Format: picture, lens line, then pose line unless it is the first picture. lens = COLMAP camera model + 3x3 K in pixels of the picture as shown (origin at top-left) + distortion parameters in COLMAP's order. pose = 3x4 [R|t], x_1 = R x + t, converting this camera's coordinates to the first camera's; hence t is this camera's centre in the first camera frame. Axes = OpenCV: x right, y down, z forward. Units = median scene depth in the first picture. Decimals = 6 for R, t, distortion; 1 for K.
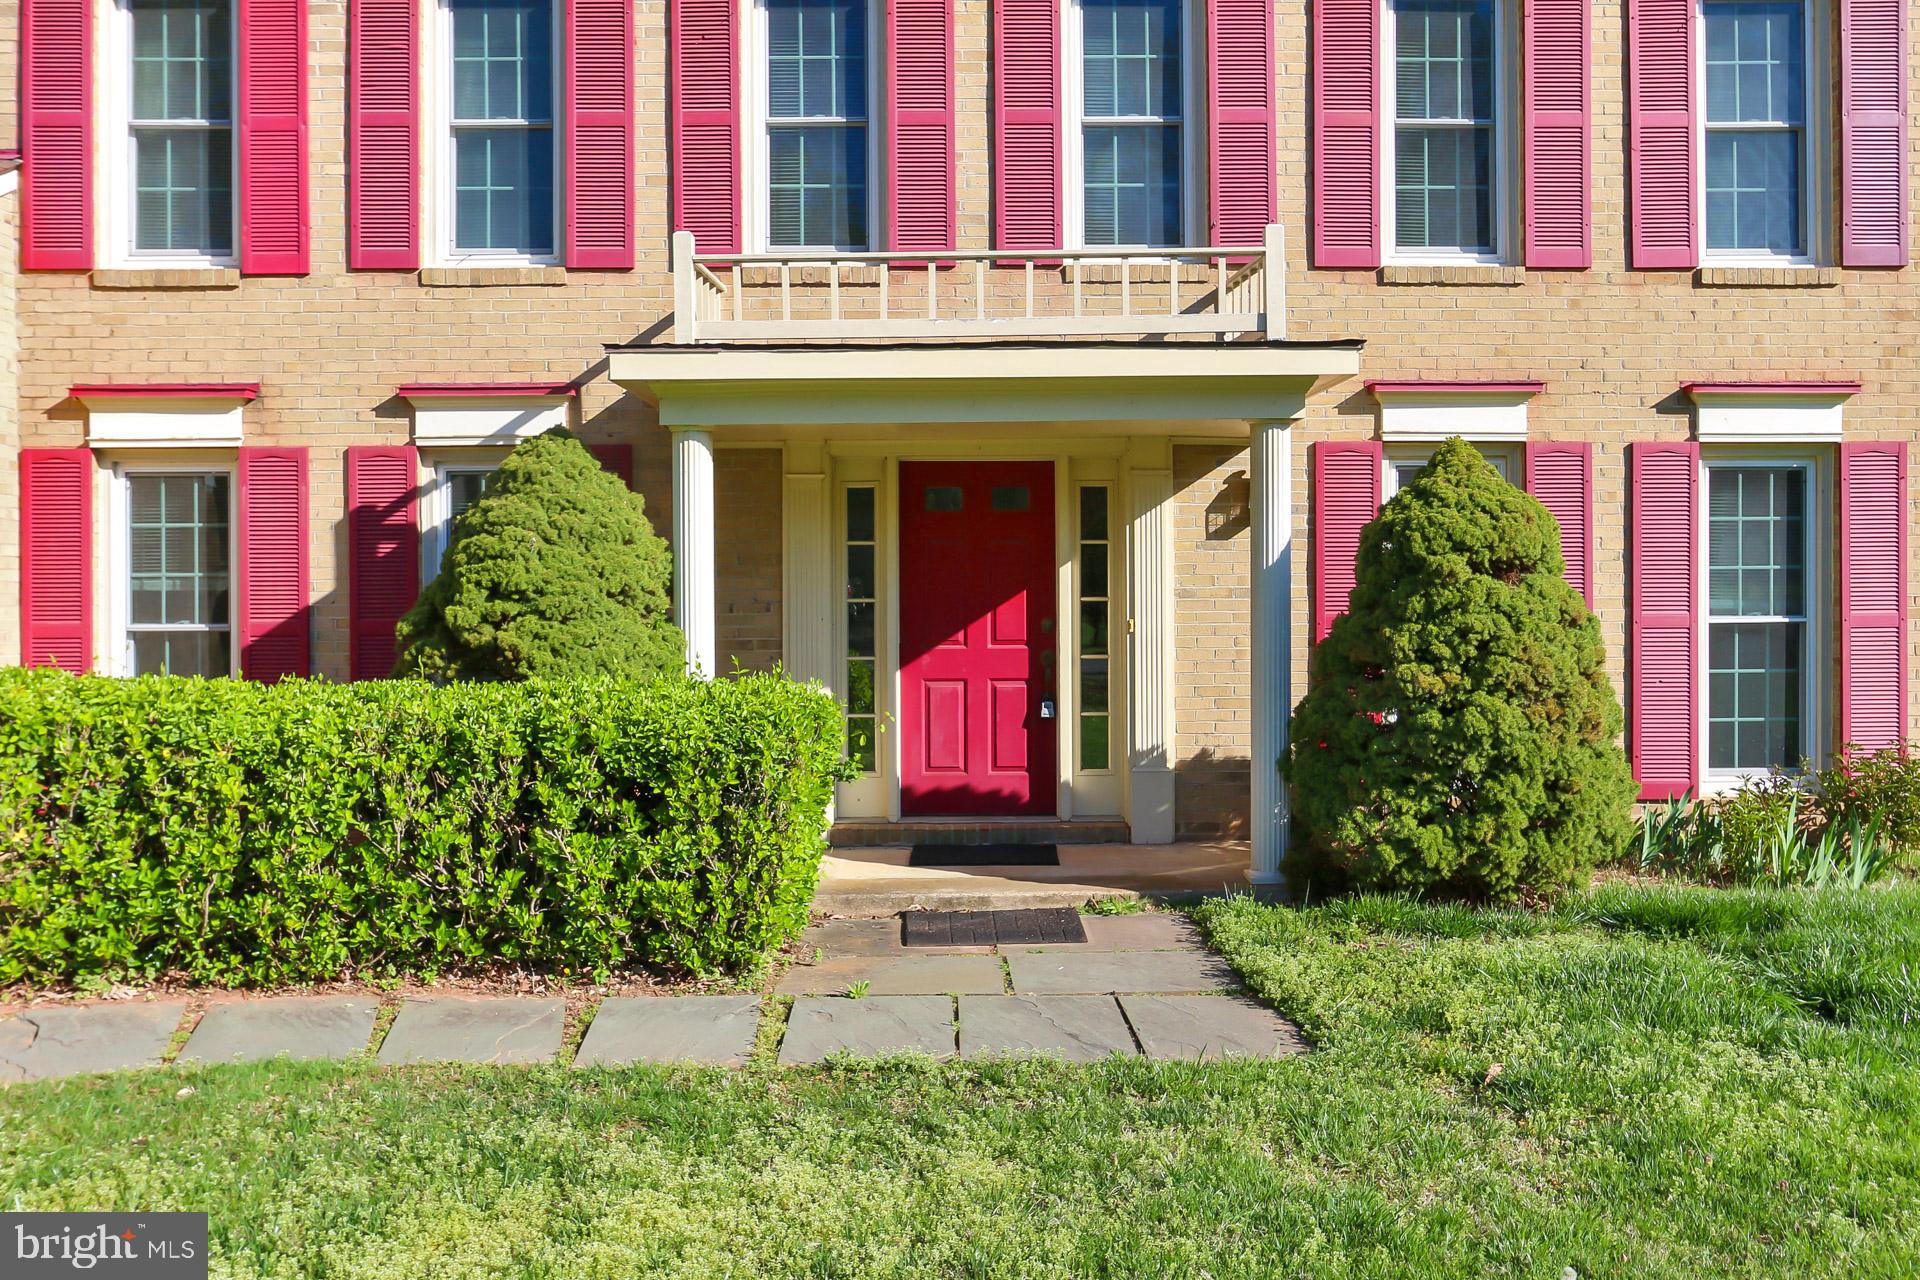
lens RADIAL K [[1637.4, 0, 918.9], [0, 1637.4, 614.6], [0, 0, 1]] dist [-0.014569, 0.009242]
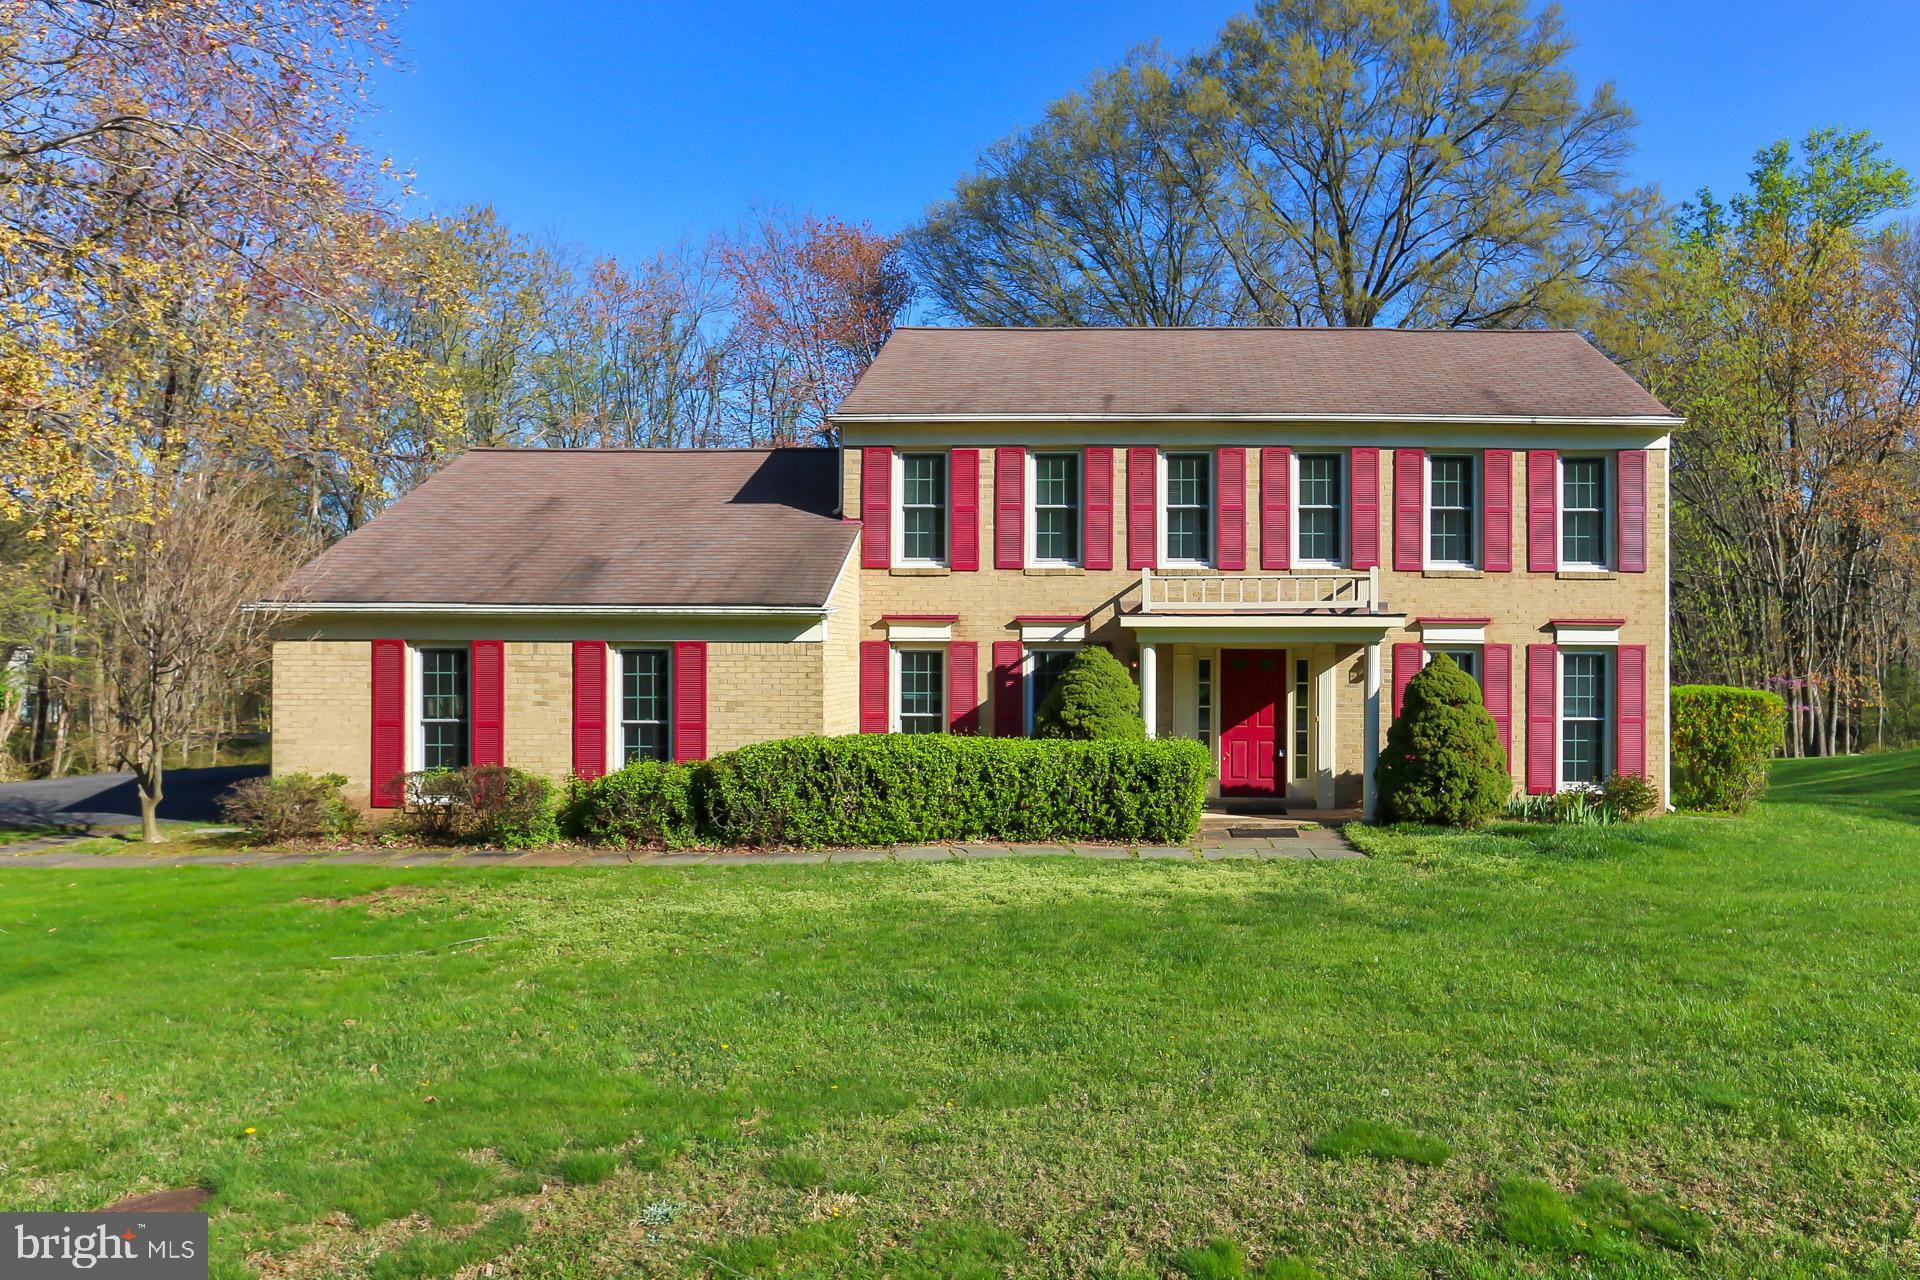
lens RADIAL K [[1384.9, 0, 1078.7], [0, 1384.9, 647.6], [0, 0, 1]] dist [-0.008786, -0.000577]
pose [[0.998807, 0.009122, -0.047967, -0.142655], [-0.010131, 0.999731, -0.020852, -0.059019], [0.047764, 0.021313, 0.998631, -1.206381]]
